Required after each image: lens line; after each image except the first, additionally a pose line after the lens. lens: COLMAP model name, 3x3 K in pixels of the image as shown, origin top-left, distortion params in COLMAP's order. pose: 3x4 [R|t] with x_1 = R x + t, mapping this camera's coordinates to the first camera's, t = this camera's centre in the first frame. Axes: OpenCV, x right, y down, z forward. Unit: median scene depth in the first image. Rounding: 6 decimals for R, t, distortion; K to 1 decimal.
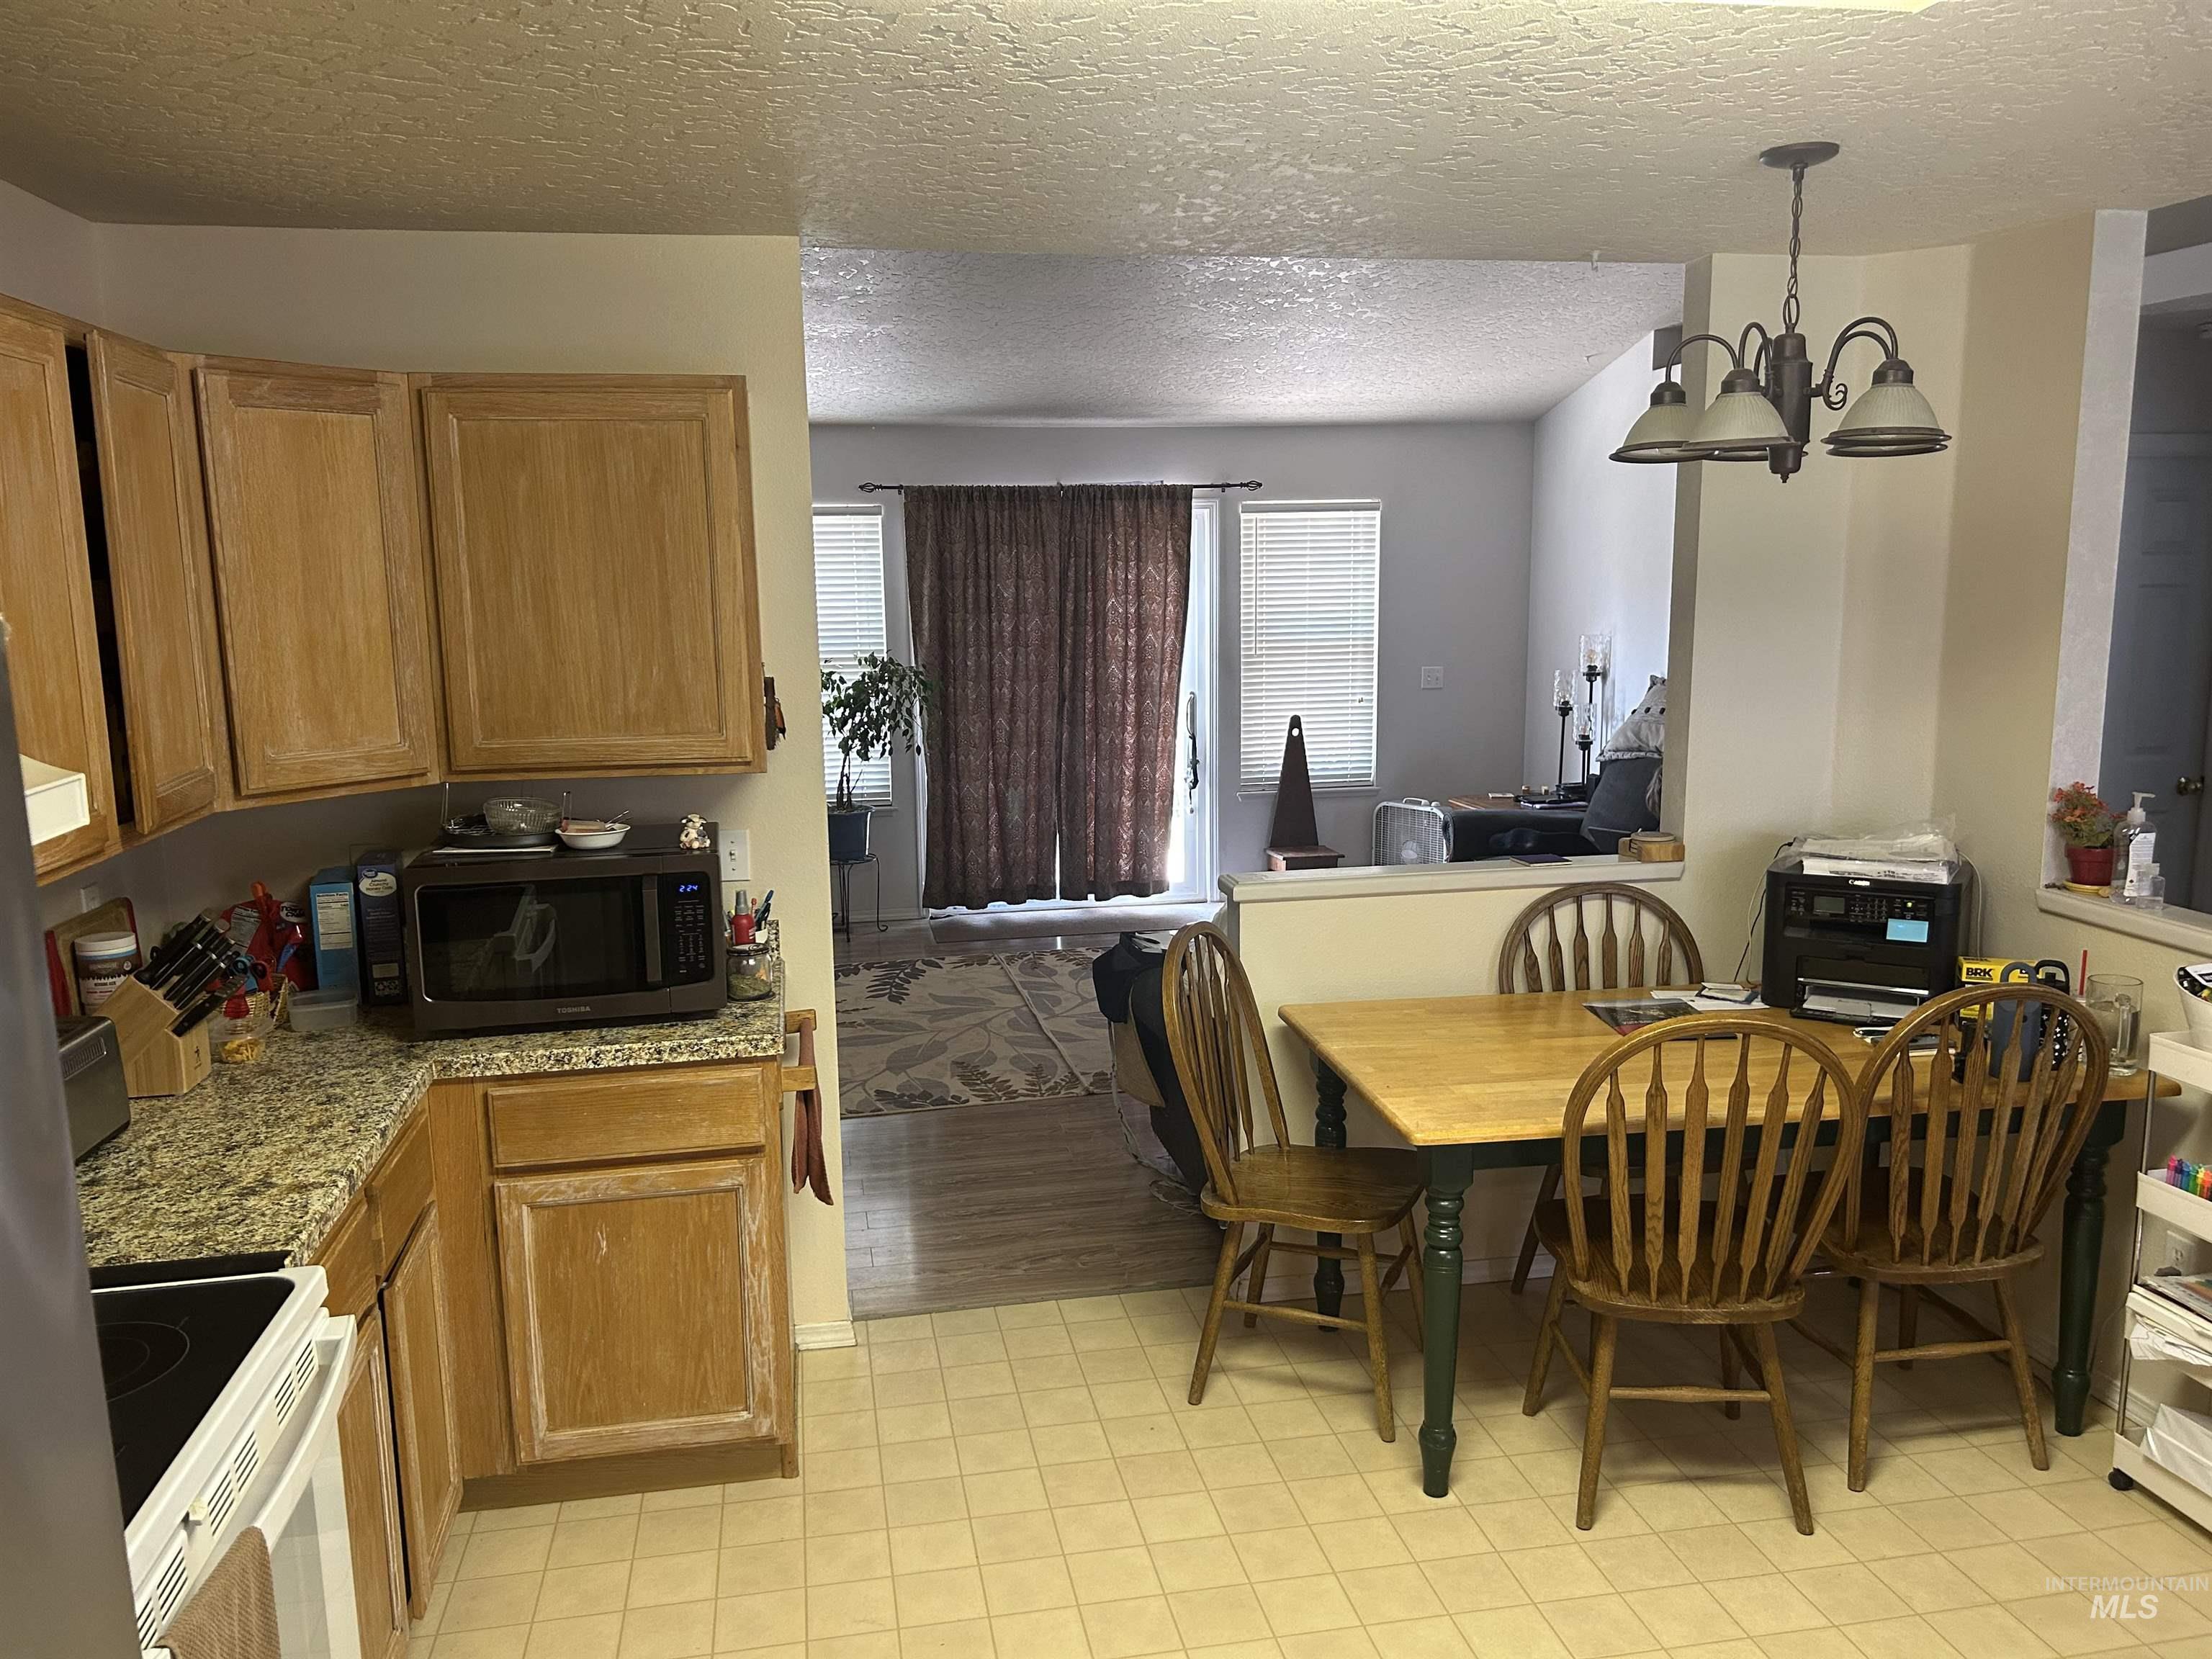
lens RADIAL K [[1629.0, 0, 1106.0], [0, 1629.0, 829.5], [0, 0, 1]] dist [0.003107, -0.001460]
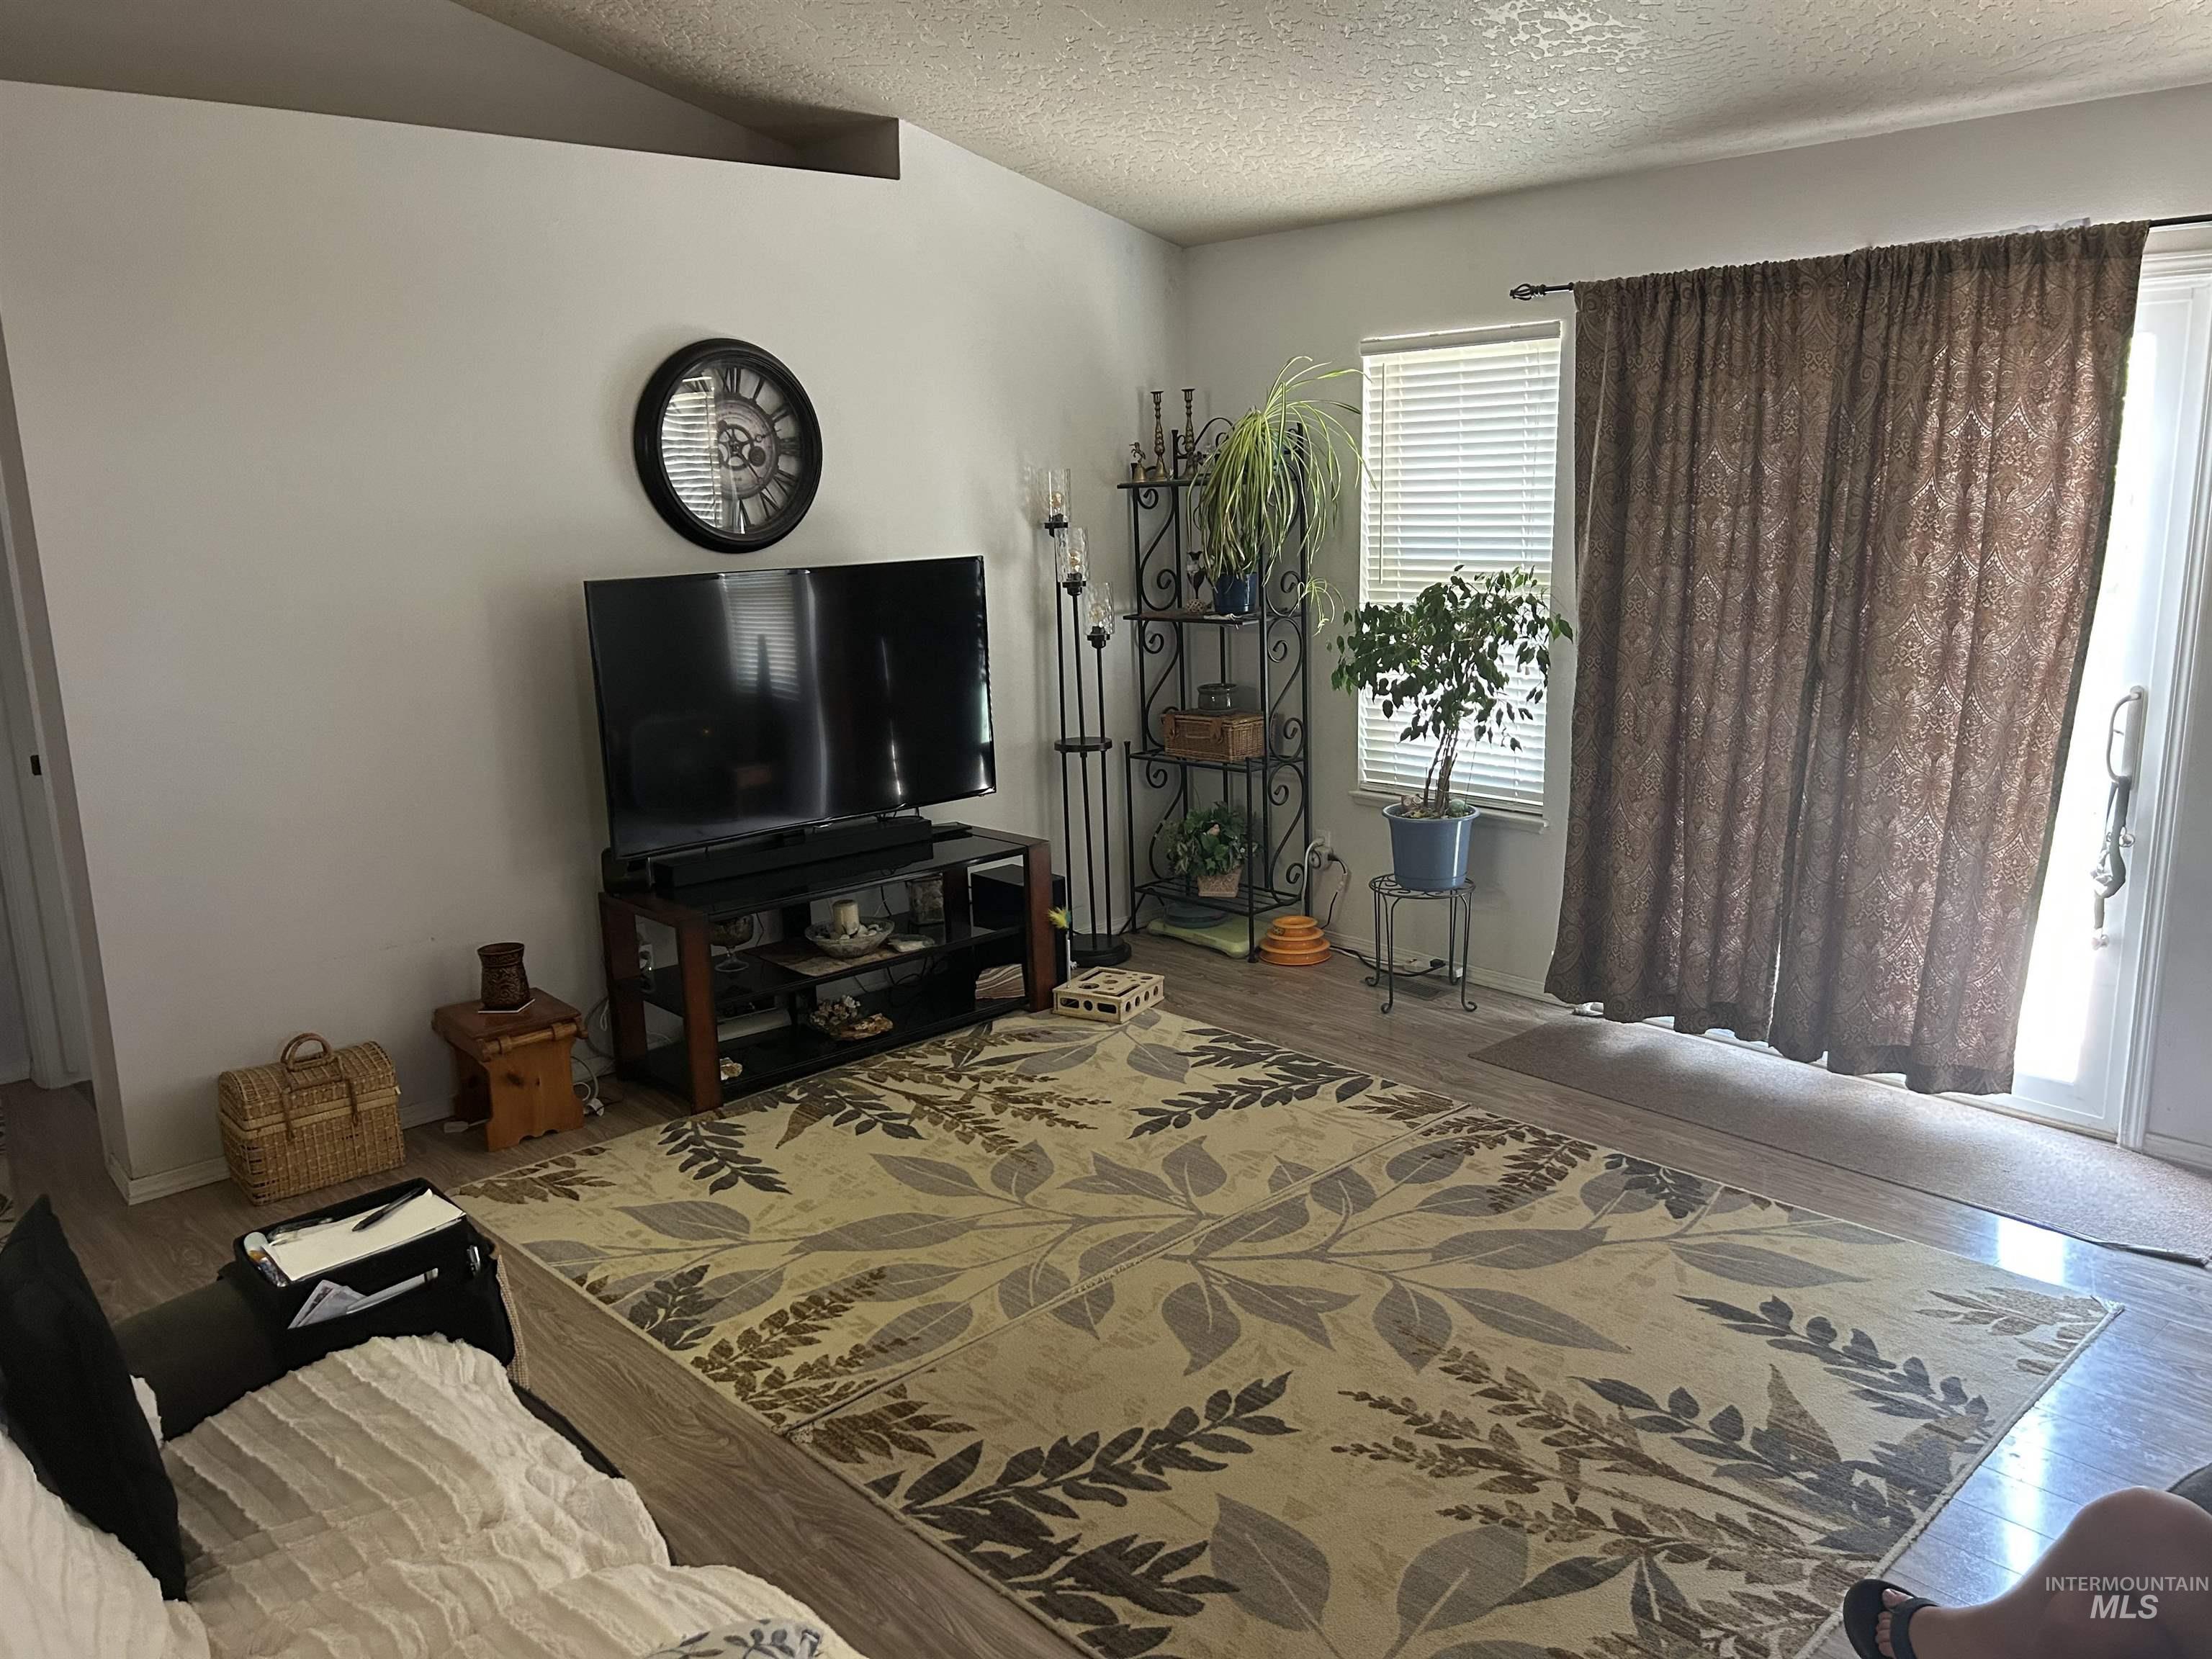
lens RADIAL K [[1629.0, 0, 1106.0], [0, 1629.0, 829.5], [0, 0, 1]] dist [0.003107, -0.001460]
pose [[0.545706, 0.179097, -0.818615, 0.296260], [-0.125498, 0.983343, 0.131477, -0.073909], [0.828526, 0.030987, 0.559092, 0.539170]]
